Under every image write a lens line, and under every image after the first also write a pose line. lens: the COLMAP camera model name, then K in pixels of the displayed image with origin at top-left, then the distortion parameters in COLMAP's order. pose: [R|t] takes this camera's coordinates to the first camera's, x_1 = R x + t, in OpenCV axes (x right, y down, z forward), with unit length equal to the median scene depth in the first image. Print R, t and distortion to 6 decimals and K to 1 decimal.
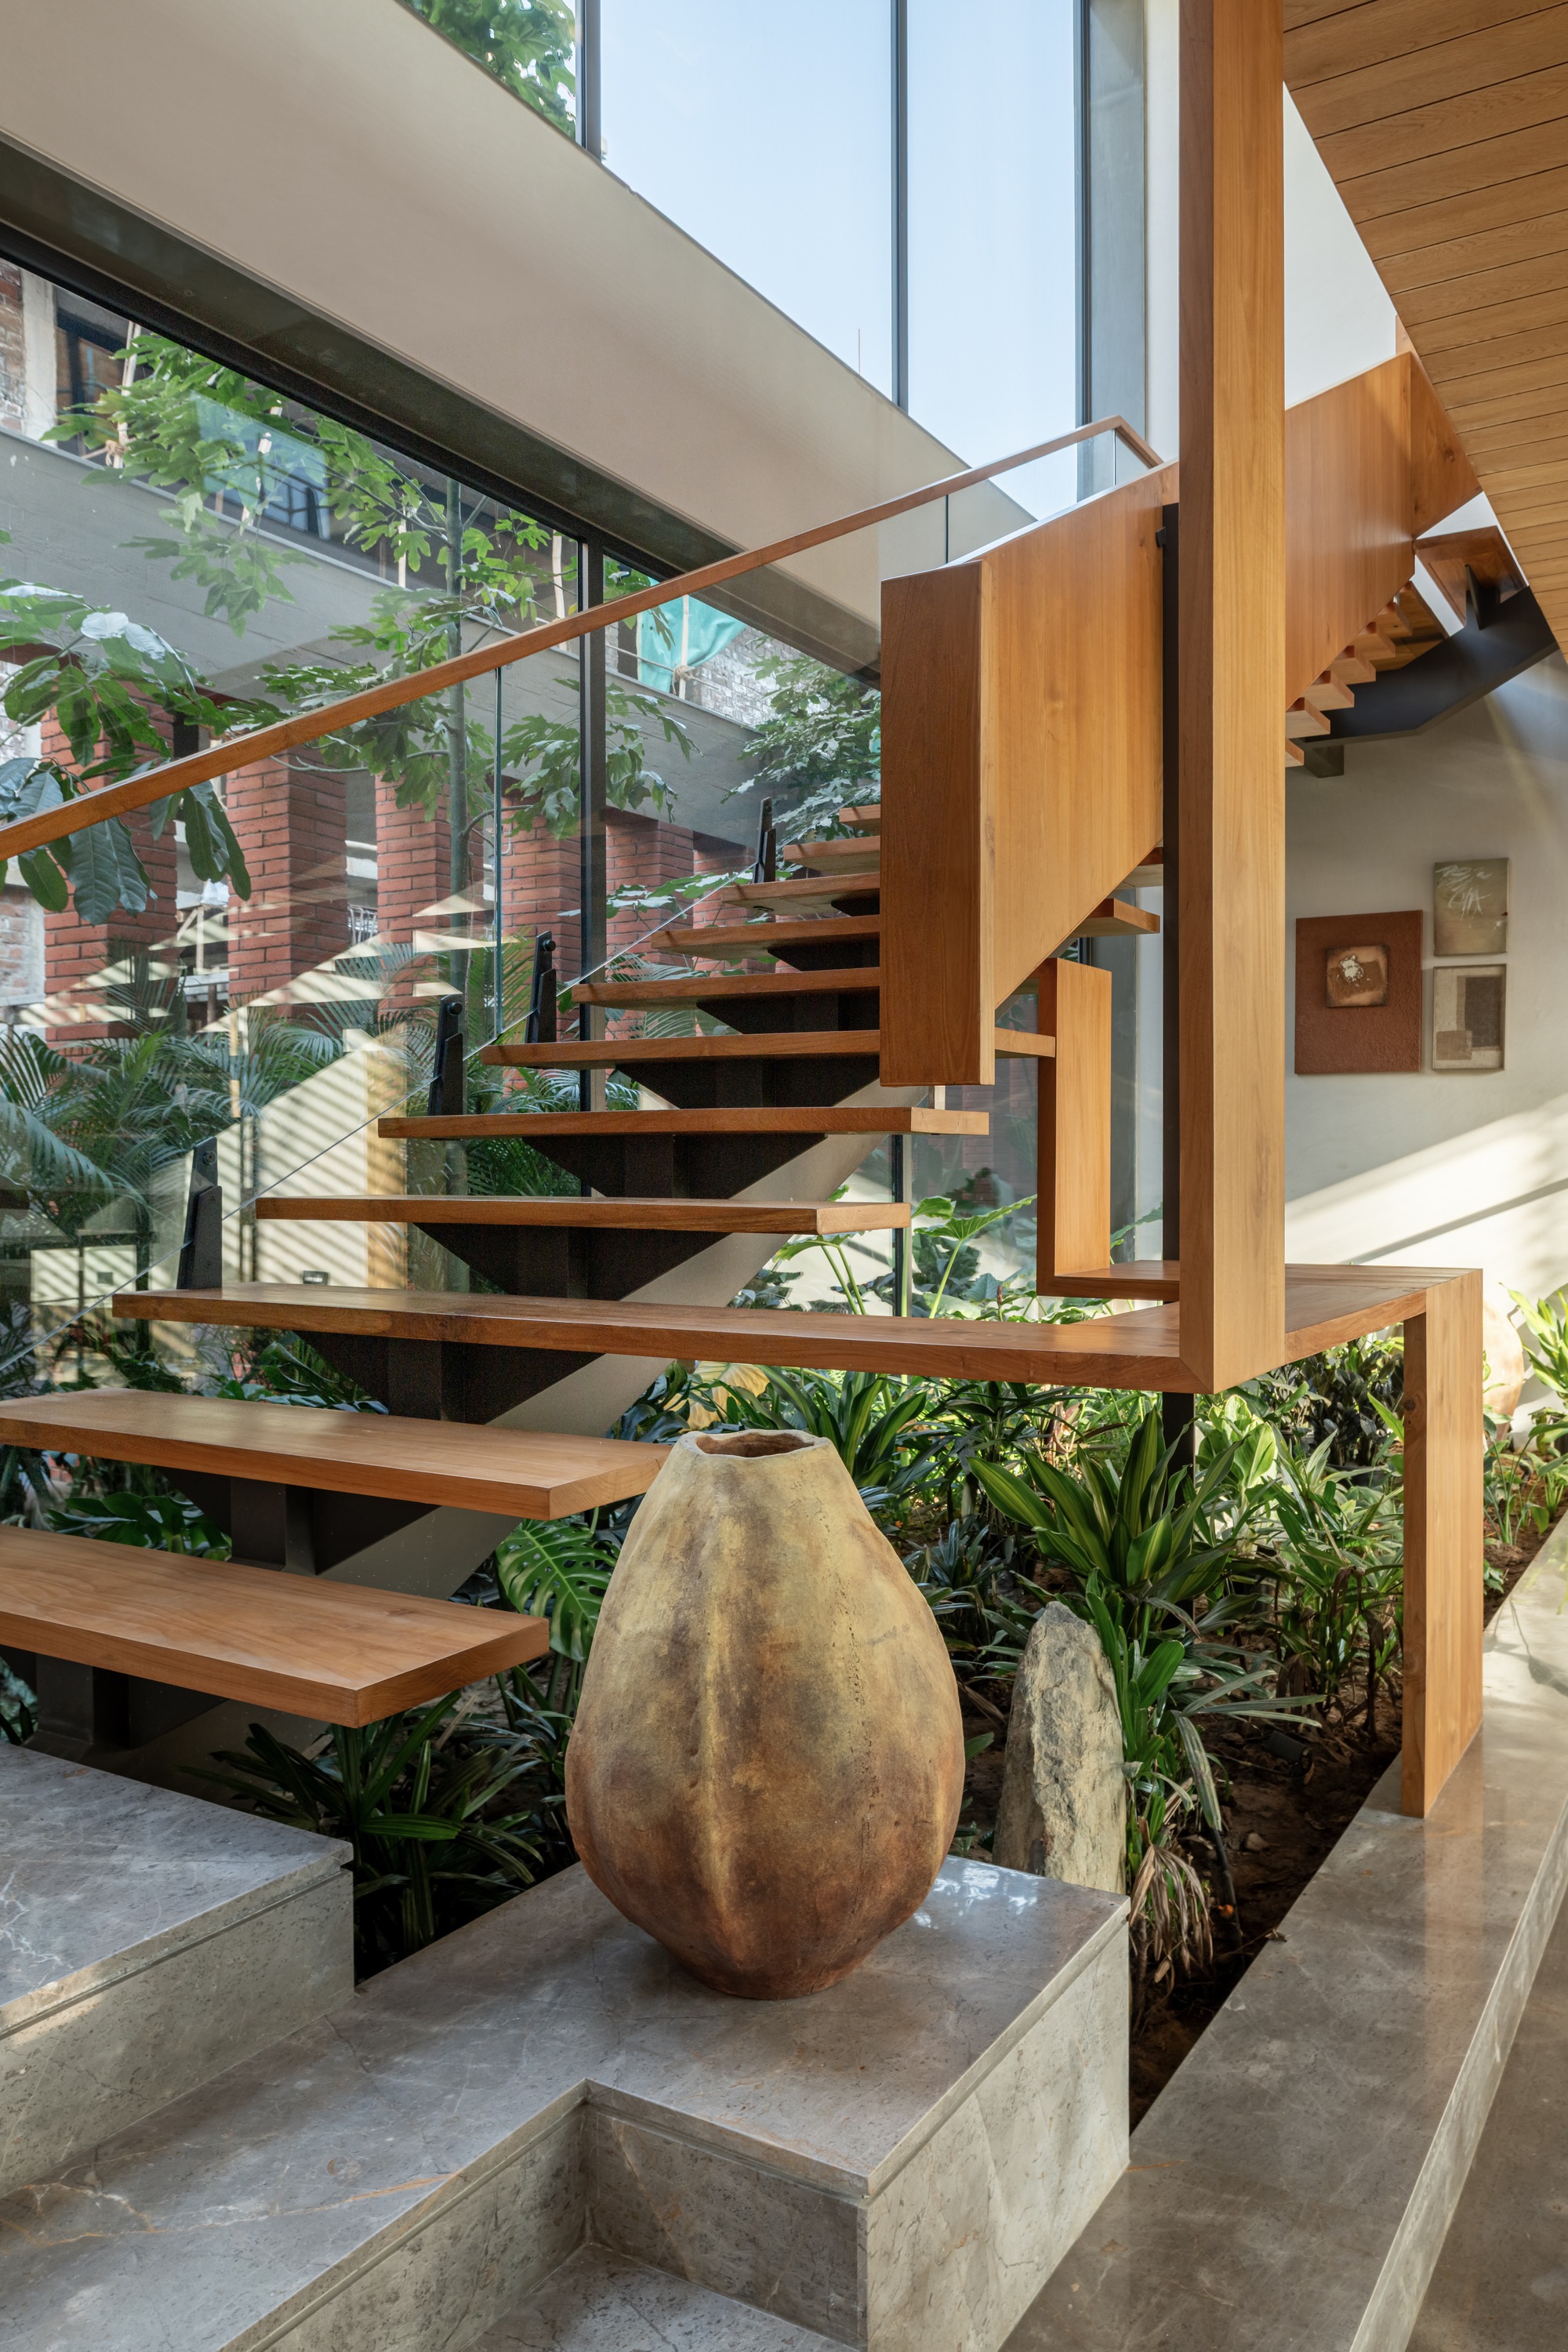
lens RADIAL K [[1691.6, 0, 786.5], [0, 1691.6, 1174.3], [0, 0, 1]] dist [-0.008162, -0.007045]
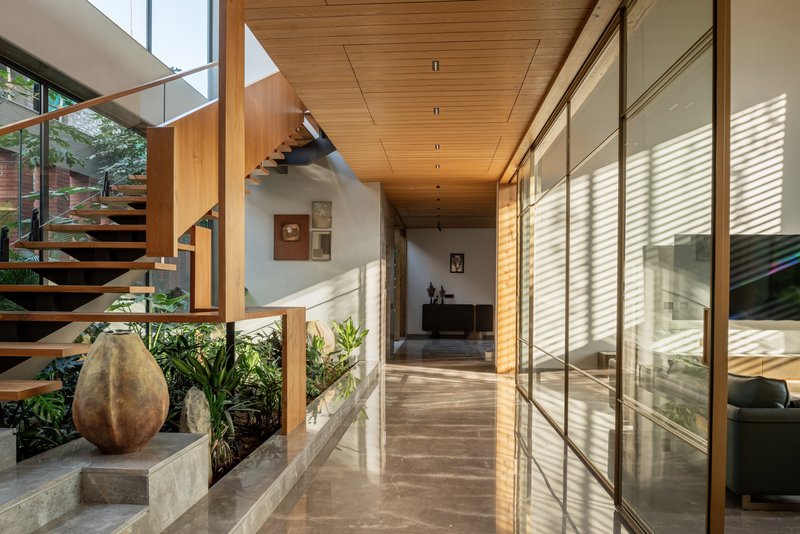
lens RADIAL K [[575.4, 0, 402.8], [0, 575.4, 296.1], [0, 0, 1]] dist [-0.008162, -0.007045]
pose [[0.882530, 0.000174, 0.470257, -0.045470], [-0.000663, 0.999999, 0.000875, 0.037268], [-0.470256, -0.001084, 0.882529, -0.446669]]
